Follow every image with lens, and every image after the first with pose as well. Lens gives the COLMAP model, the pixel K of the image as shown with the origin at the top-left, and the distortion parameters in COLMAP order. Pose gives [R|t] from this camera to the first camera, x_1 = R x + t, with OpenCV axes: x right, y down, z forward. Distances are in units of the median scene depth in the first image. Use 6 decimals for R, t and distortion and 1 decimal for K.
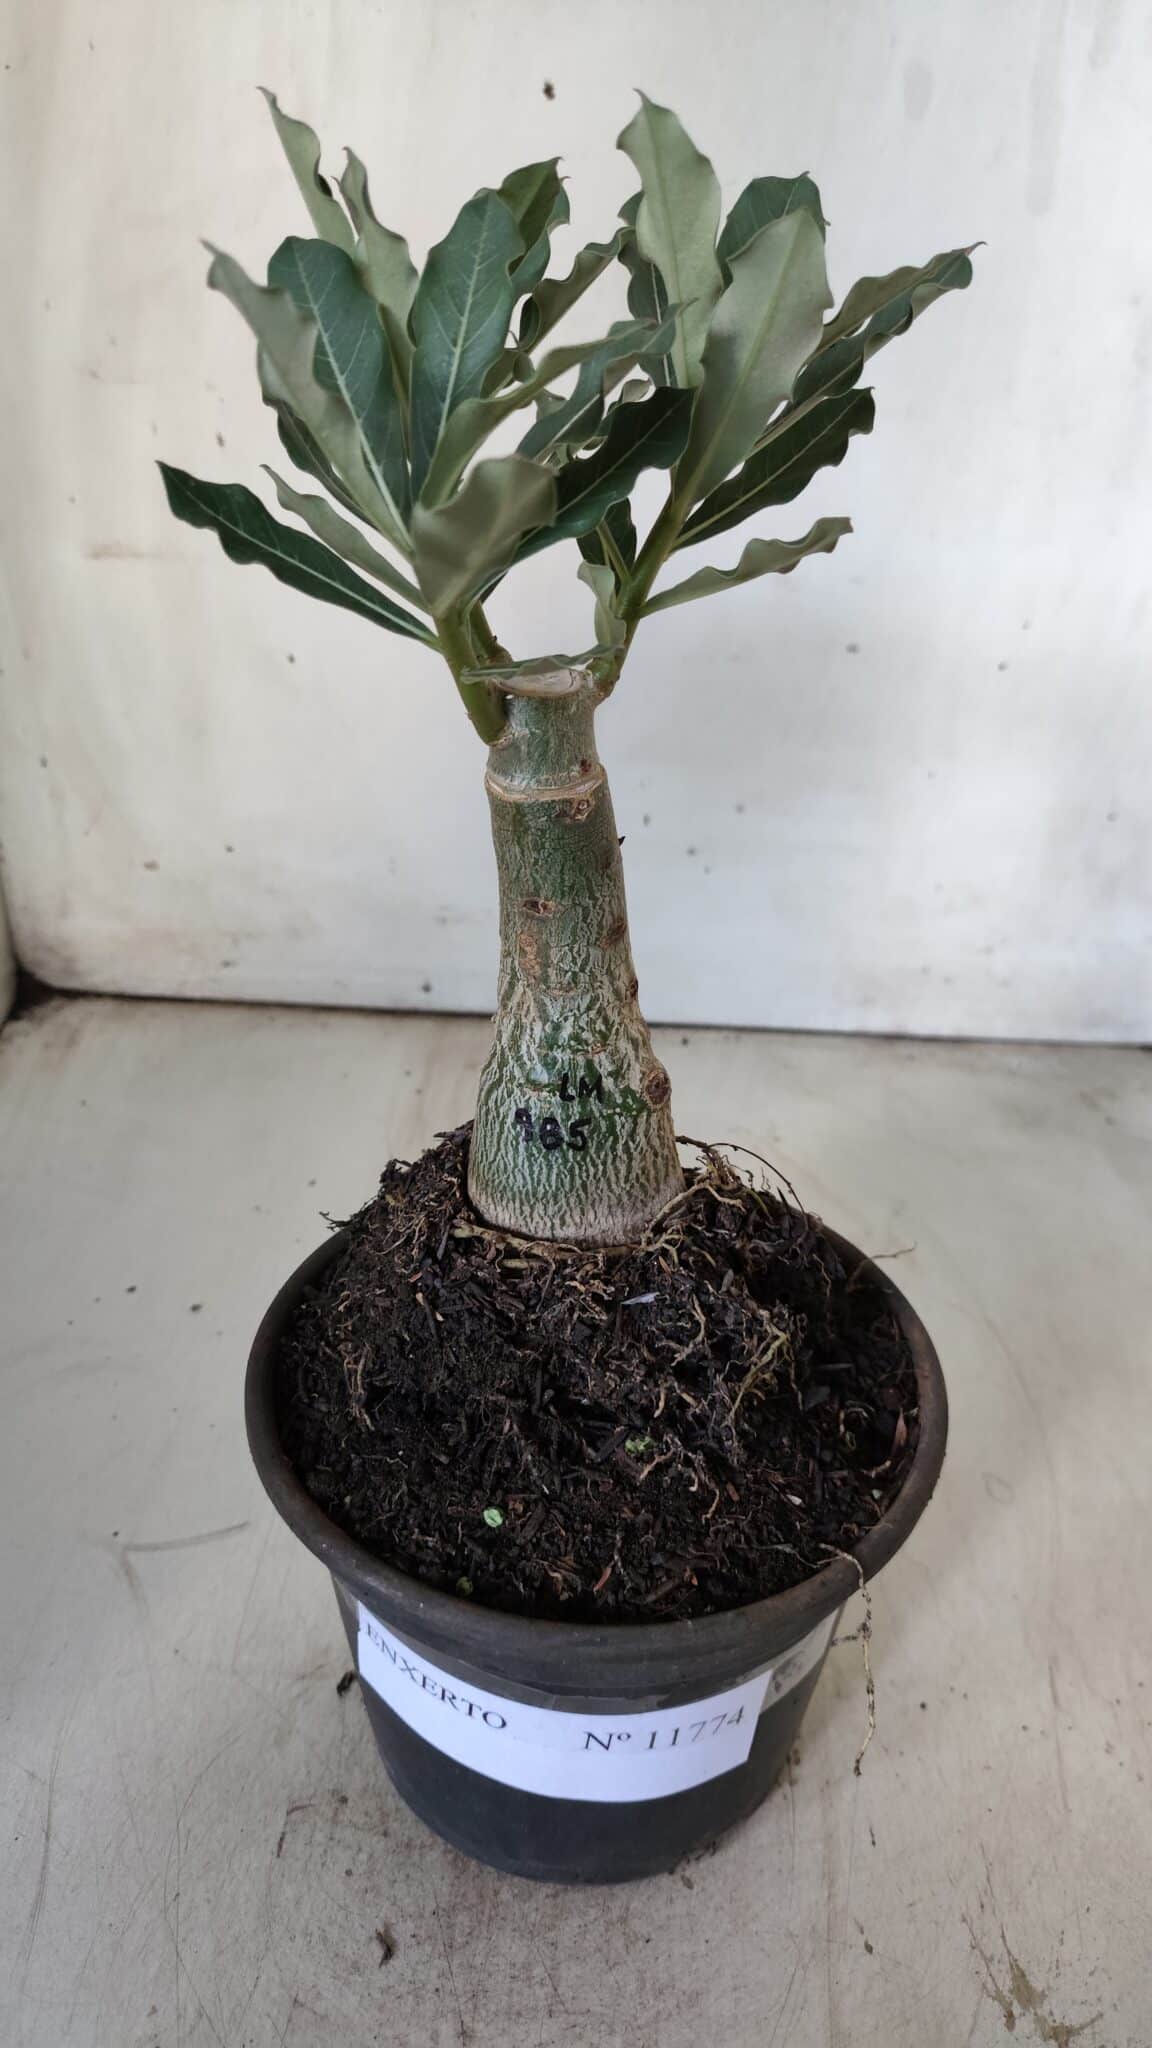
lens RADIAL K [[1568.6, 0, 597.0], [0, 1568.6, 1028.1], [0, 0, 1]] dist [0.033553, -0.081985]
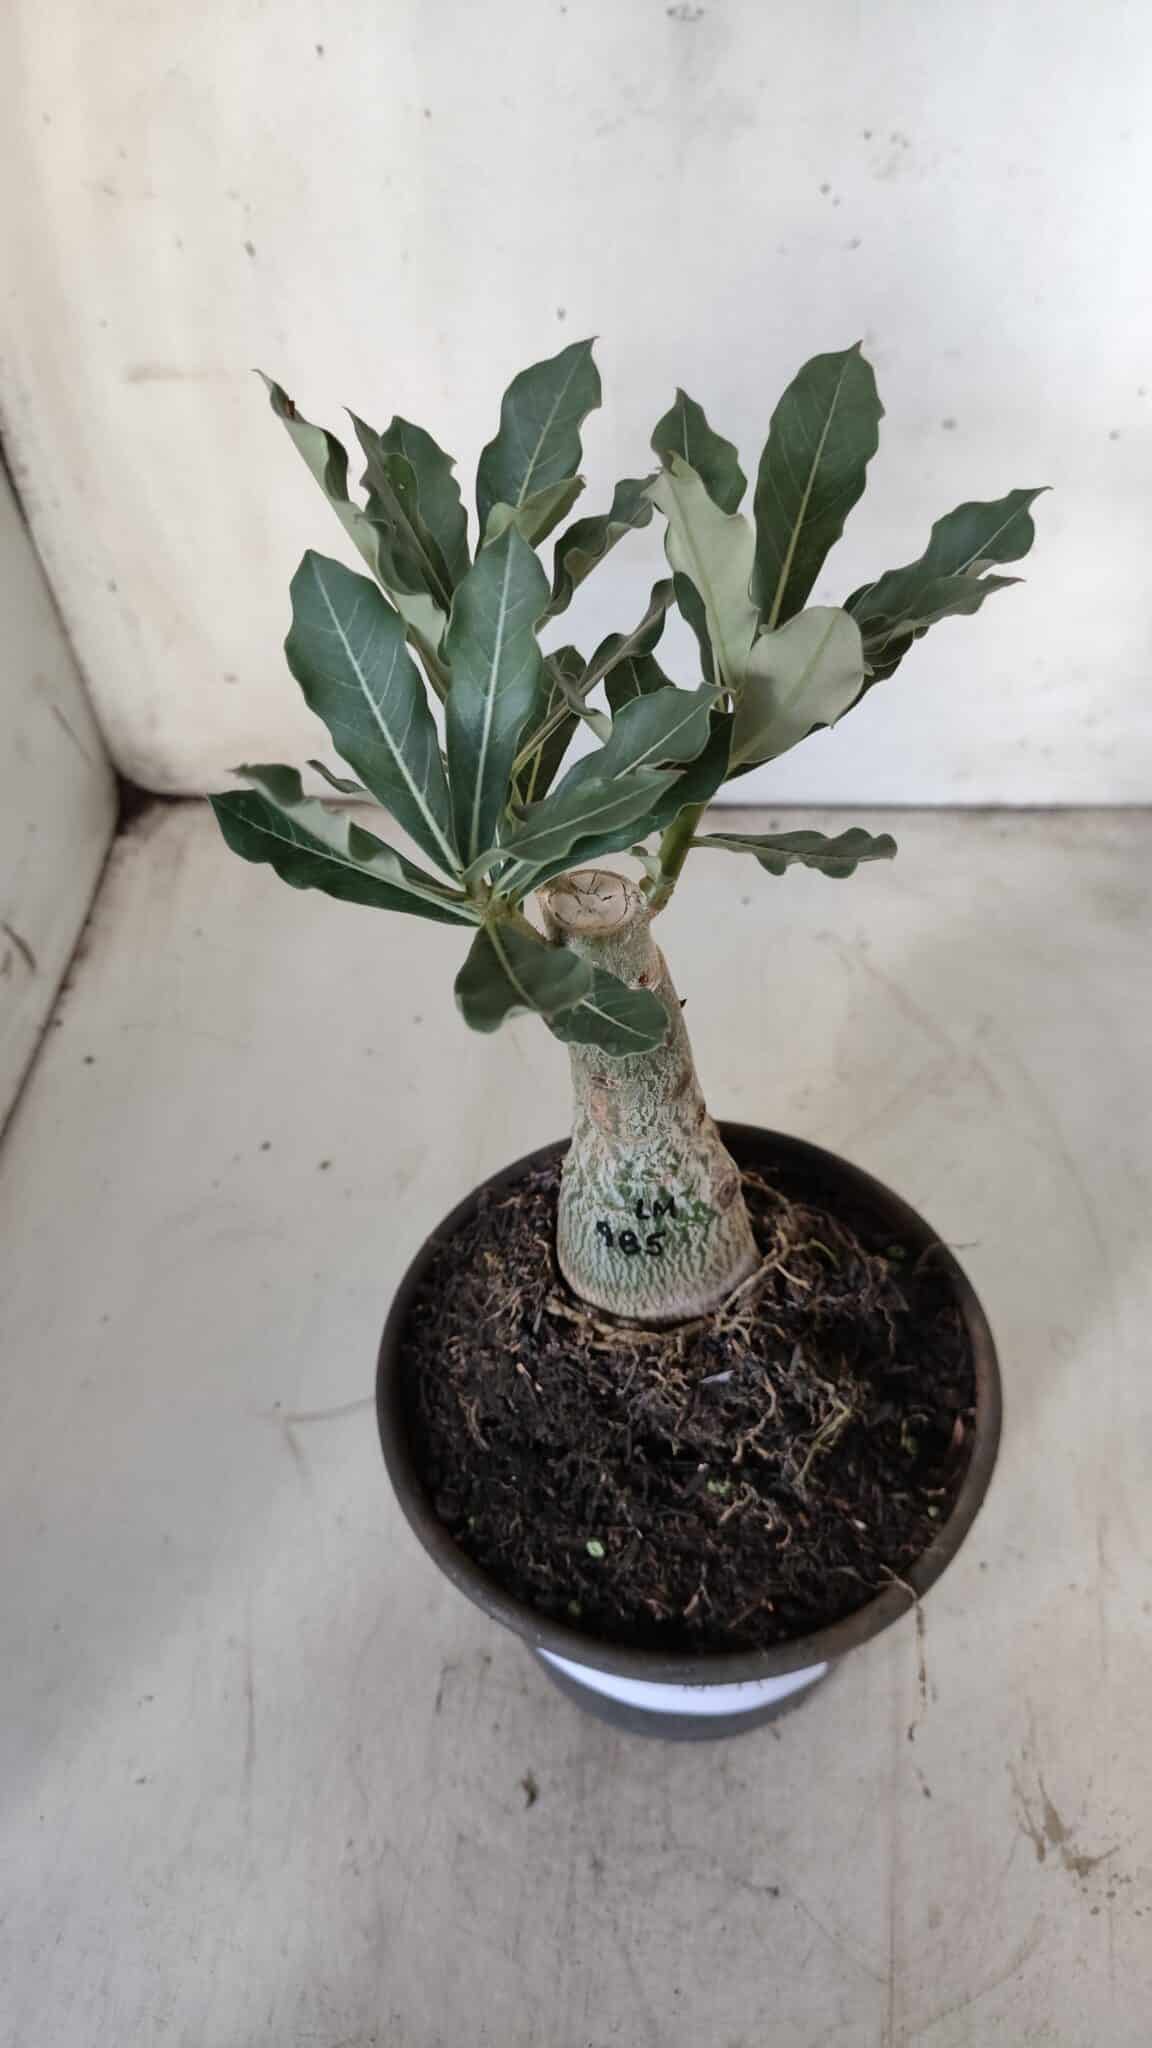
lens RADIAL K [[1568.6, 0, 583.9], [0, 1568.6, 1014.3], [0, 0, 1]] dist [0.033553, -0.081985]
pose [[0.995866, -0.031502, -0.085196, 0.032133], [0.055681, 0.952764, 0.298564, -0.360242], [0.071766, -0.302074, 0.950579, 0.009651]]
